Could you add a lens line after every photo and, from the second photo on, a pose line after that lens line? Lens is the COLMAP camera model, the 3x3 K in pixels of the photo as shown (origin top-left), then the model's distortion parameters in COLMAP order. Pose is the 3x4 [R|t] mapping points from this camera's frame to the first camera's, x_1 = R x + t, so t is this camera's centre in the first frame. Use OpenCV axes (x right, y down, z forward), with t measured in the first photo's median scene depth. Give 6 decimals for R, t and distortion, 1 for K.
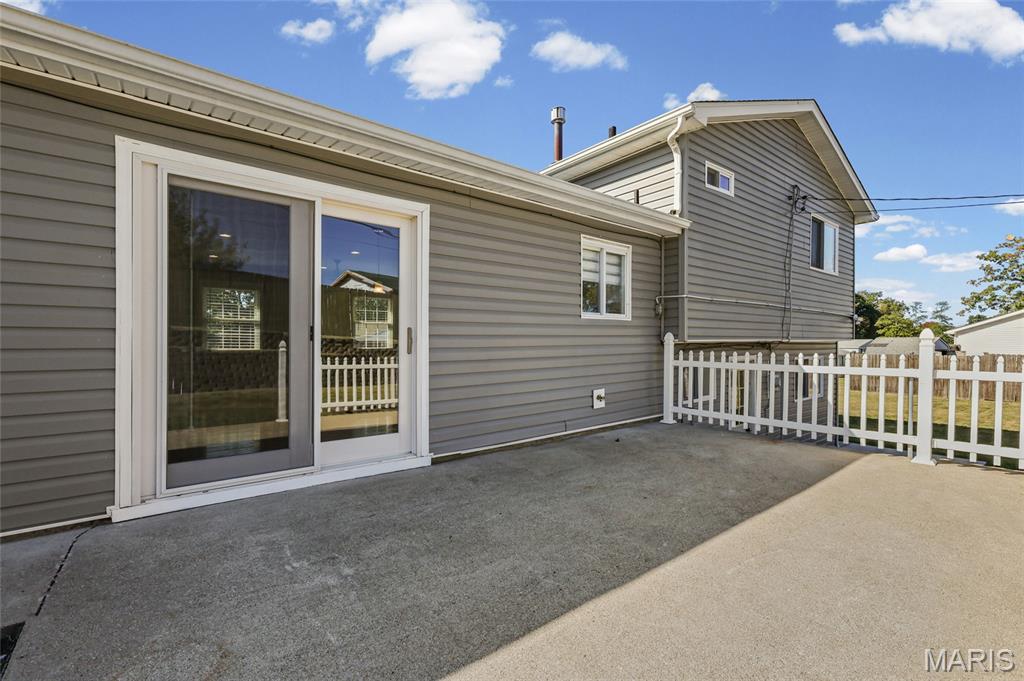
lens RADIAL K [[446.2, 0, 512.0], [0, 446.2, 340.5], [0, 0, 1]] dist [0.001263, 0.000342]
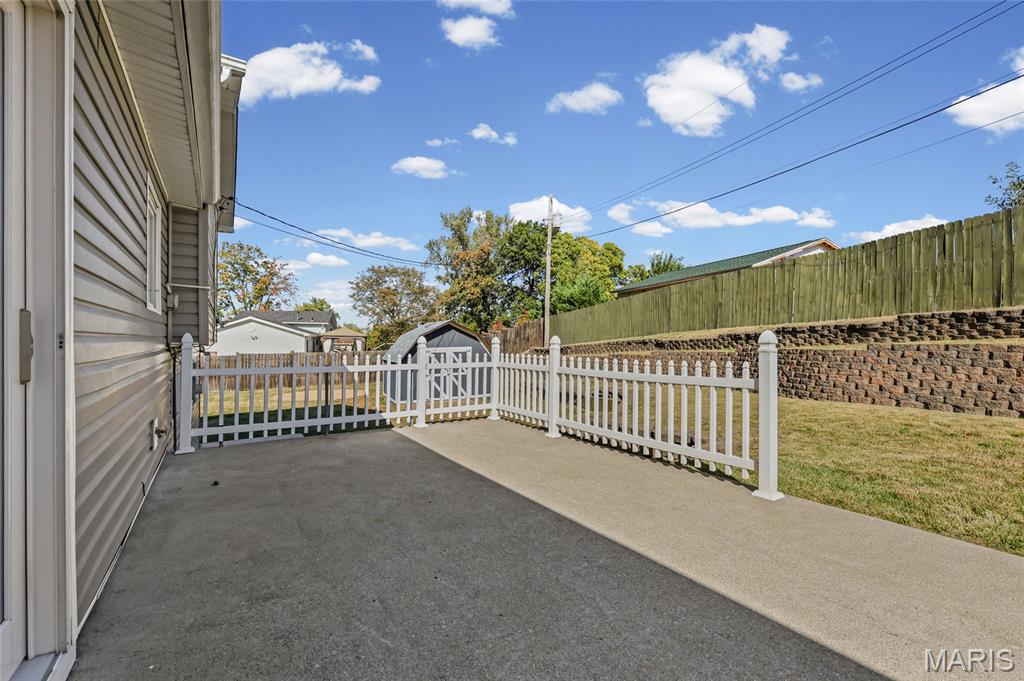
lens RADIAL K [[446.2, 0, 512.0], [0, 446.2, 340.5], [0, 0, 1]] dist [0.001263, 0.000342]
pose [[0.092802, 0.007602, 0.995656, -0.608490], [-0.004437, 0.999964, -0.007221, -0.003411], [-0.995675, -0.003748, 0.092833, 0.643210]]
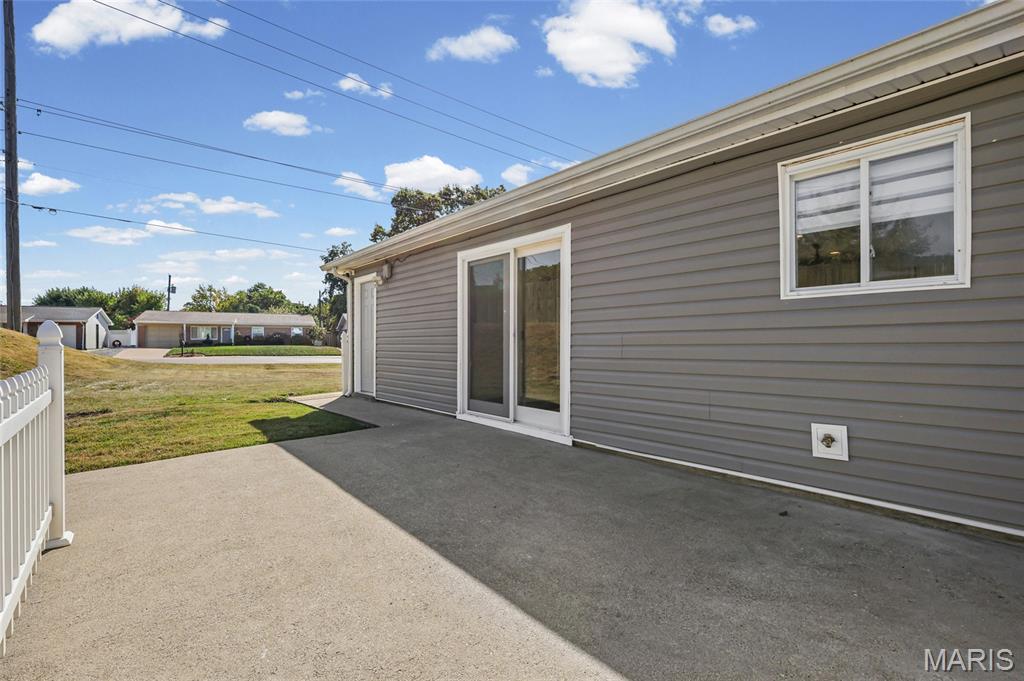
lens RADIAL K [[452.8, 0, 513.7], [0, 452.8, 342.4], [0, 0, 1]] dist [0.000754, -0.000130]
pose [[0.049267, 0.002348, -0.998783, 1.108011], [0.008198, 0.999963, 0.002755, 0.004366], [0.998752, -0.008324, 0.049246, 0.883617]]
